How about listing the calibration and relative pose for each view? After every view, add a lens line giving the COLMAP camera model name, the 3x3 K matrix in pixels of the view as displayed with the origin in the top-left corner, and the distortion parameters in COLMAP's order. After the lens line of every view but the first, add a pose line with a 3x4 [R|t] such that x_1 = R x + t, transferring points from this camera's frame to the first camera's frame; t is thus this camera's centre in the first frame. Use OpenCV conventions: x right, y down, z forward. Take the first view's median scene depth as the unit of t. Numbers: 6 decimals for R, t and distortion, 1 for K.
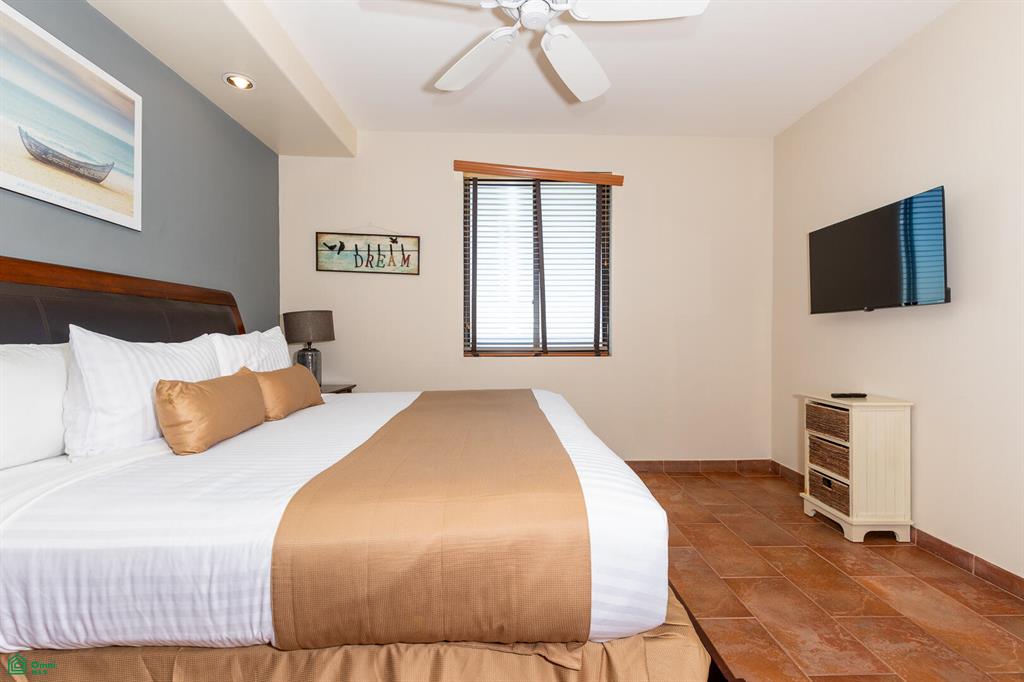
lens RADIAL K [[472.0, 0, 516.3], [0, 472.0, 338.0], [0, 0, 1]] dist [-0.027220, 0.001357]
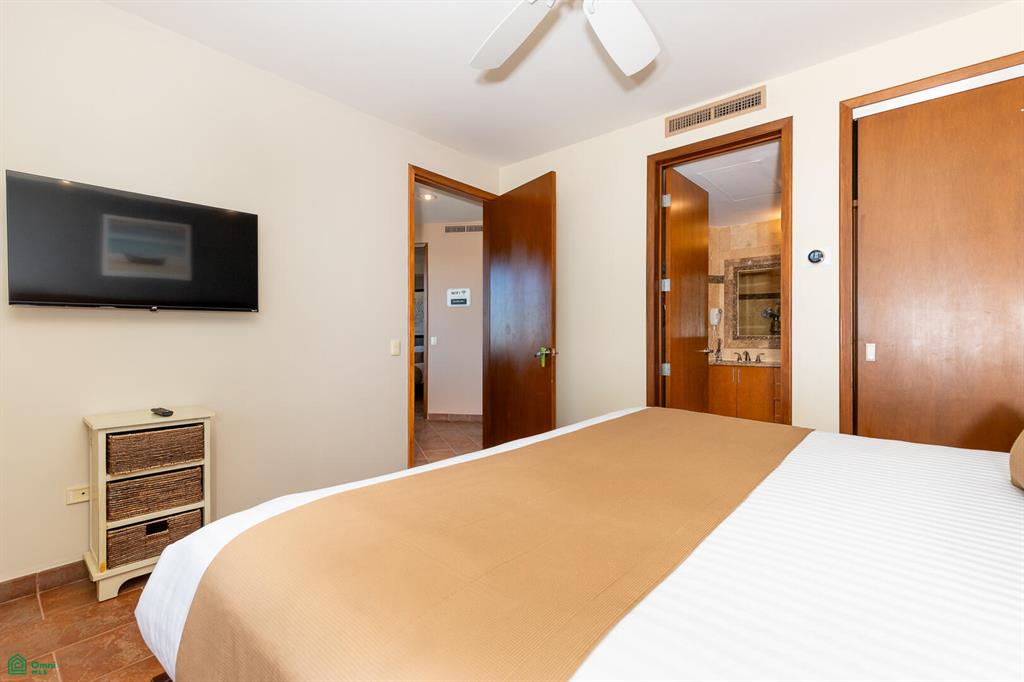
lens RADIAL K [[472.0, 0, 516.3], [0, 472.0, 338.0], [0, 0, 1]] dist [-0.027220, 0.001357]
pose [[-0.753223, 0.002182, 0.657761, -0.247093], [0.007397, 0.999959, 0.005154, -0.006922], [-0.657723, 0.008748, -0.753209, 0.961923]]
